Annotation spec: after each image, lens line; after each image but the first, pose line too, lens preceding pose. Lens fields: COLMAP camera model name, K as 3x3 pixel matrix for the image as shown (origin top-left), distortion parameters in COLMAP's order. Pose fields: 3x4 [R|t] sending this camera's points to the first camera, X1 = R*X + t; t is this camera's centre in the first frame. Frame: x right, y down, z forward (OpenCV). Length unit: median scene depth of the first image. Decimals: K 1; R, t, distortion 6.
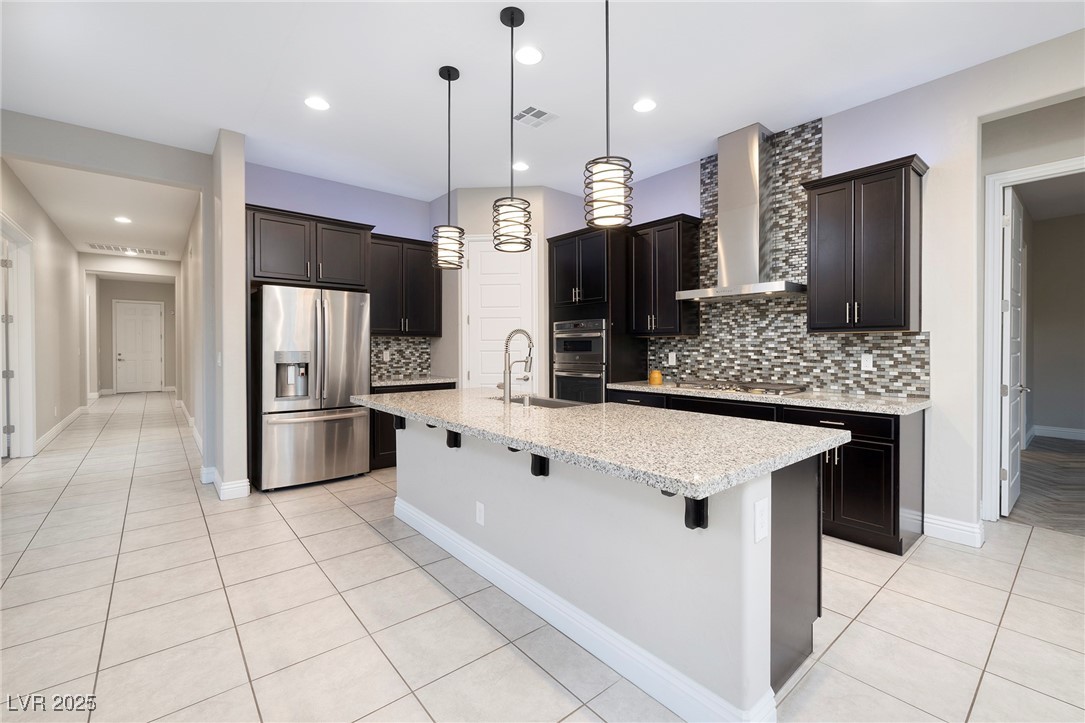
lens RADIAL K [[456.2, 0, 549.4], [0, 456.2, 351.9], [0, 0, 1]] dist [-0.002341, 0.000317]
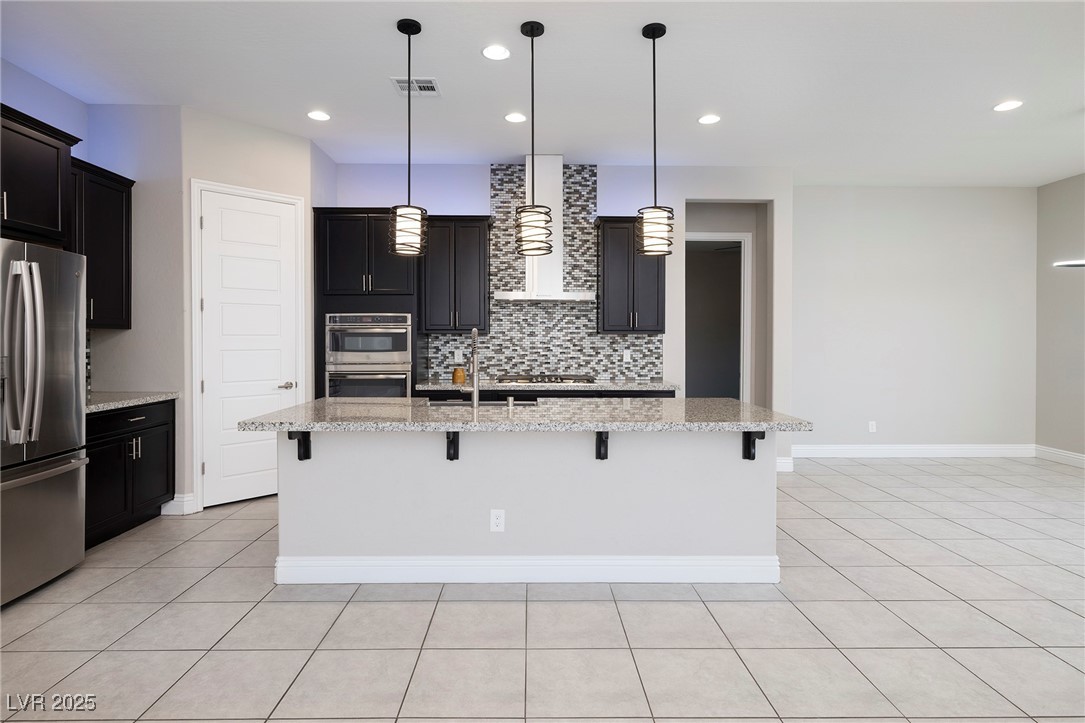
lens RADIAL K [[564.3, 0, 531.2], [0, 564.3, 344.4], [0, 0, 1]] dist [-0.011455, -0.003193]
pose [[0.644175, -0.005995, 0.764855, -0.664059], [0.005091, 0.999981, 0.003551, -0.016089], [-0.764861, 0.001606, 0.644193, 0.111784]]
